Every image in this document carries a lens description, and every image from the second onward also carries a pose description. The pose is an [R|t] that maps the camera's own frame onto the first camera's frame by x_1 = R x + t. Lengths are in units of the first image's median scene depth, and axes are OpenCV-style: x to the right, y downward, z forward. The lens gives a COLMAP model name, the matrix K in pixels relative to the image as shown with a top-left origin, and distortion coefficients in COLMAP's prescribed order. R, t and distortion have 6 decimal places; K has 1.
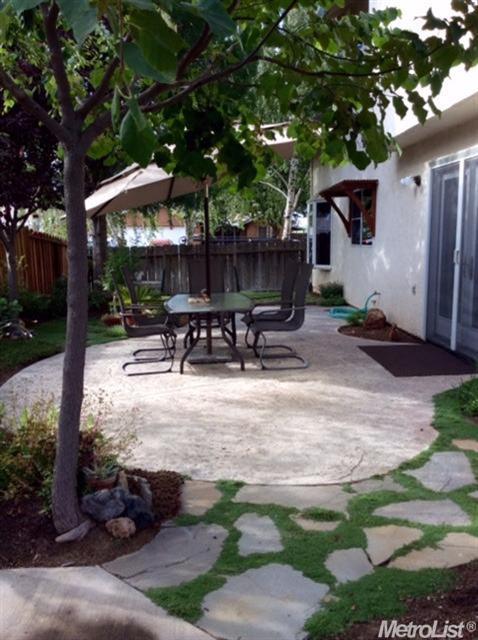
lens RADIAL K [[556.8, 0, 238.8], [0, 556.8, 323.0], [0, 0, 1]] dist [0.038717, -0.028996]
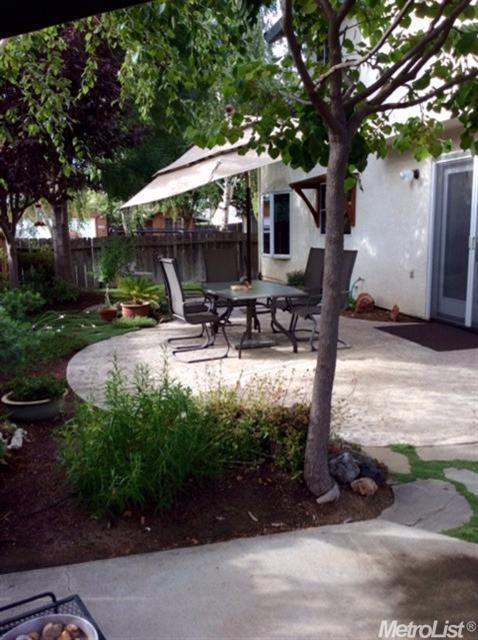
lens RADIAL K [[556.8, 0, 240.6], [0, 556.8, 316.8], [0, 0, 1]] dist [0.038717, -0.028996]
pose [[0.983138, -0.033385, 0.179792, -0.237683], [0.032809, 0.999443, 0.006177, 0.006251], [-0.179898, -0.000174, 0.983685, -0.013695]]
